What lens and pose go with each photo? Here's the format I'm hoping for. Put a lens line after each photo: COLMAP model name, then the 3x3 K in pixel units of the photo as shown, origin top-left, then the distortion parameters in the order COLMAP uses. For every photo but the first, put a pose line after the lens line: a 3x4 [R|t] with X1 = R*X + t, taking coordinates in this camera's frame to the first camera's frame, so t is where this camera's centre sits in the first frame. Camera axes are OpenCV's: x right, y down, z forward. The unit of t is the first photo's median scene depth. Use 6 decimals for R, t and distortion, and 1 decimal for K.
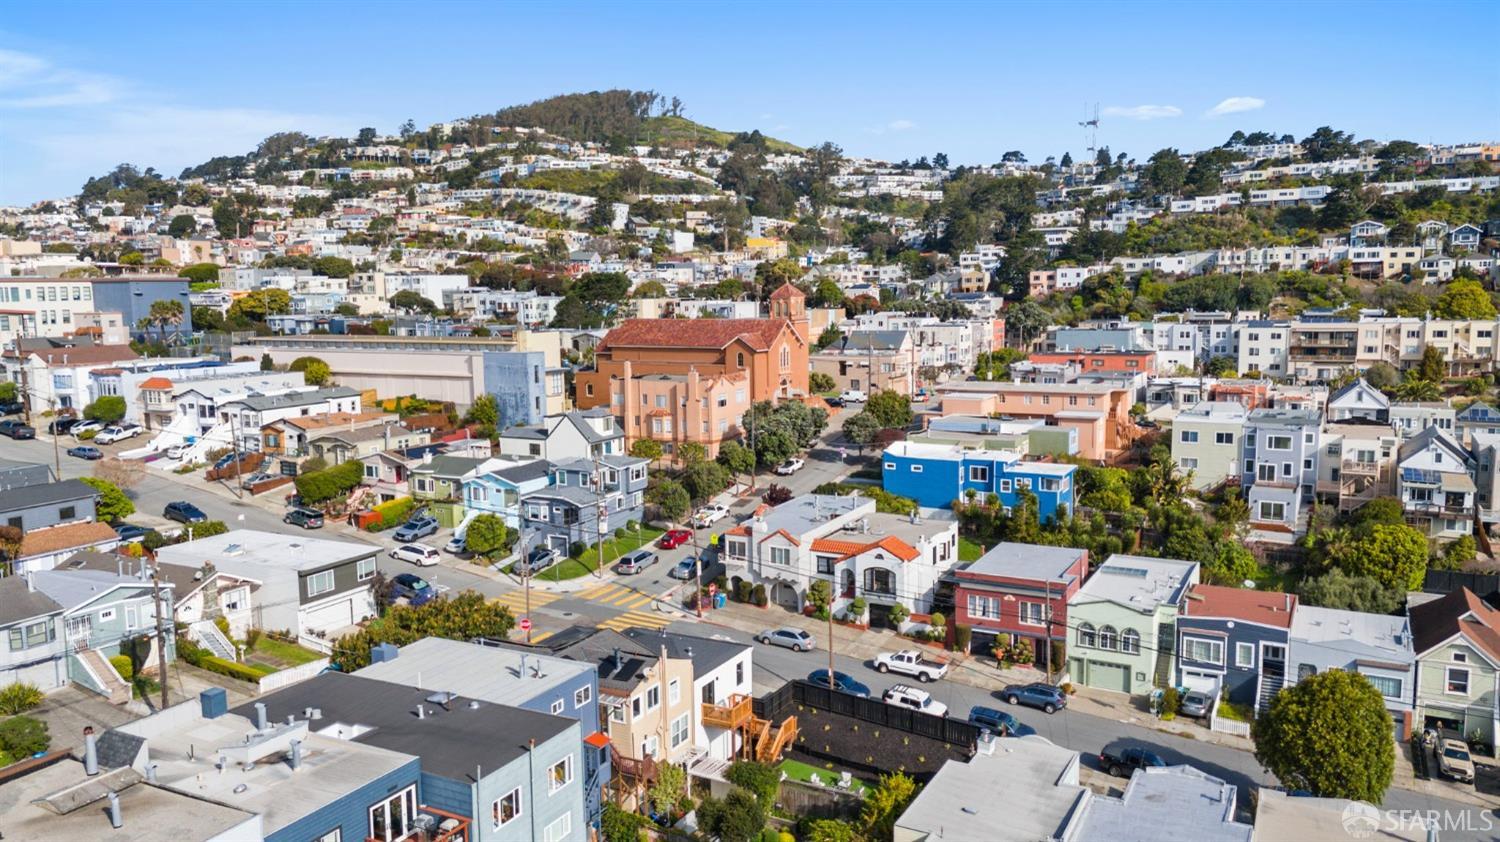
lens RADIAL K [[1109.2, 0, 752.4], [0, 1109.2, 418.8], [0, 0, 1]] dist [0.034688, -0.001190]
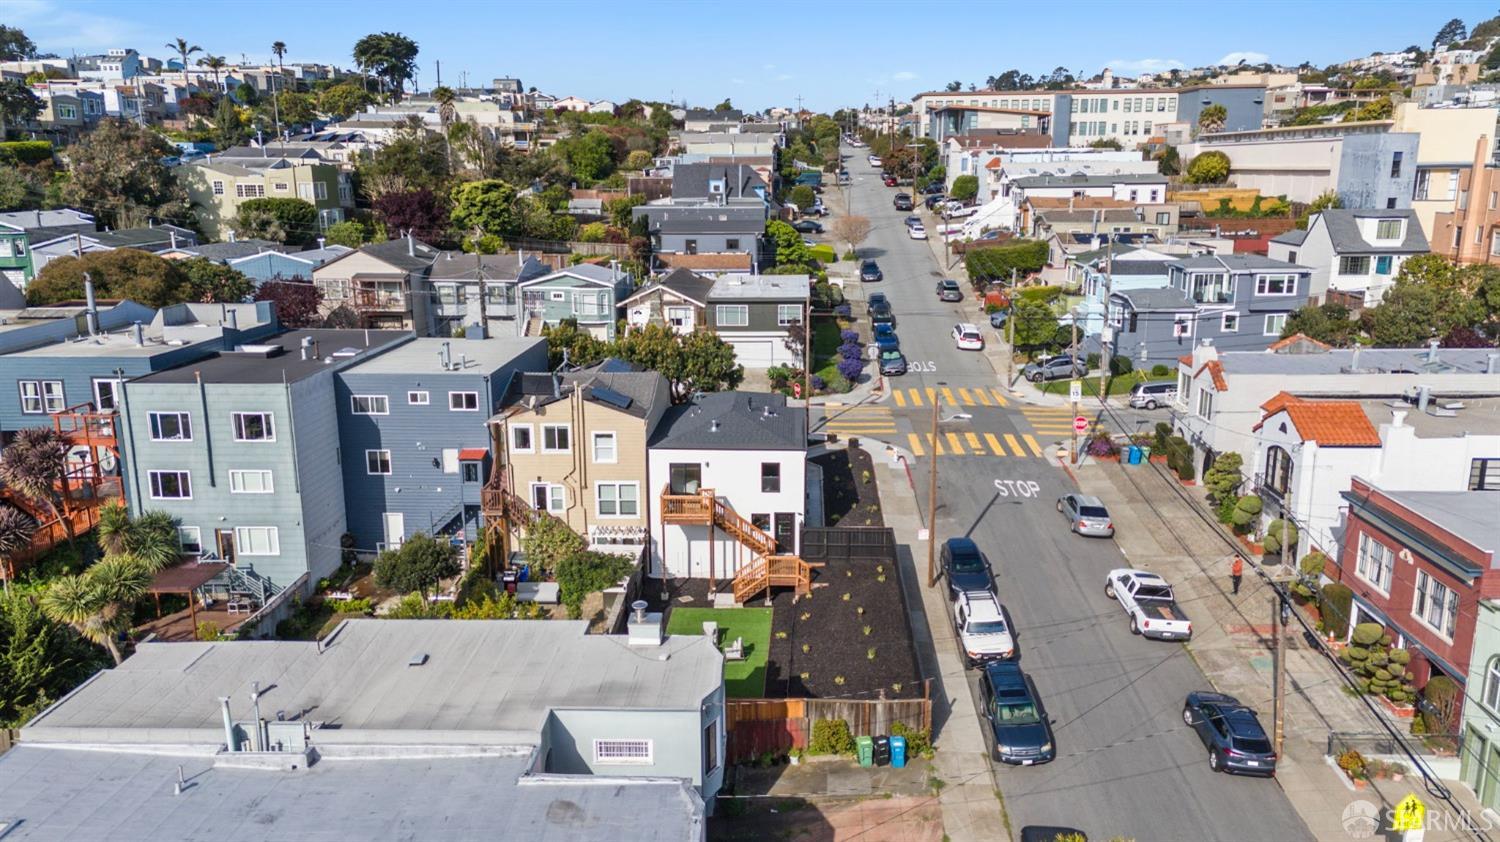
lens RADIAL K [[1109.2, 0, 753.0], [0, 1109.2, 421.6], [0, 0, 1]] dist [0.034688, -0.001190]
pose [[0.424162, 0.215271, -0.879628, 0.464739], [-0.106407, 0.976454, 0.187657, 0.044914], [0.899313, 0.014002, 0.437081, 0.512359]]
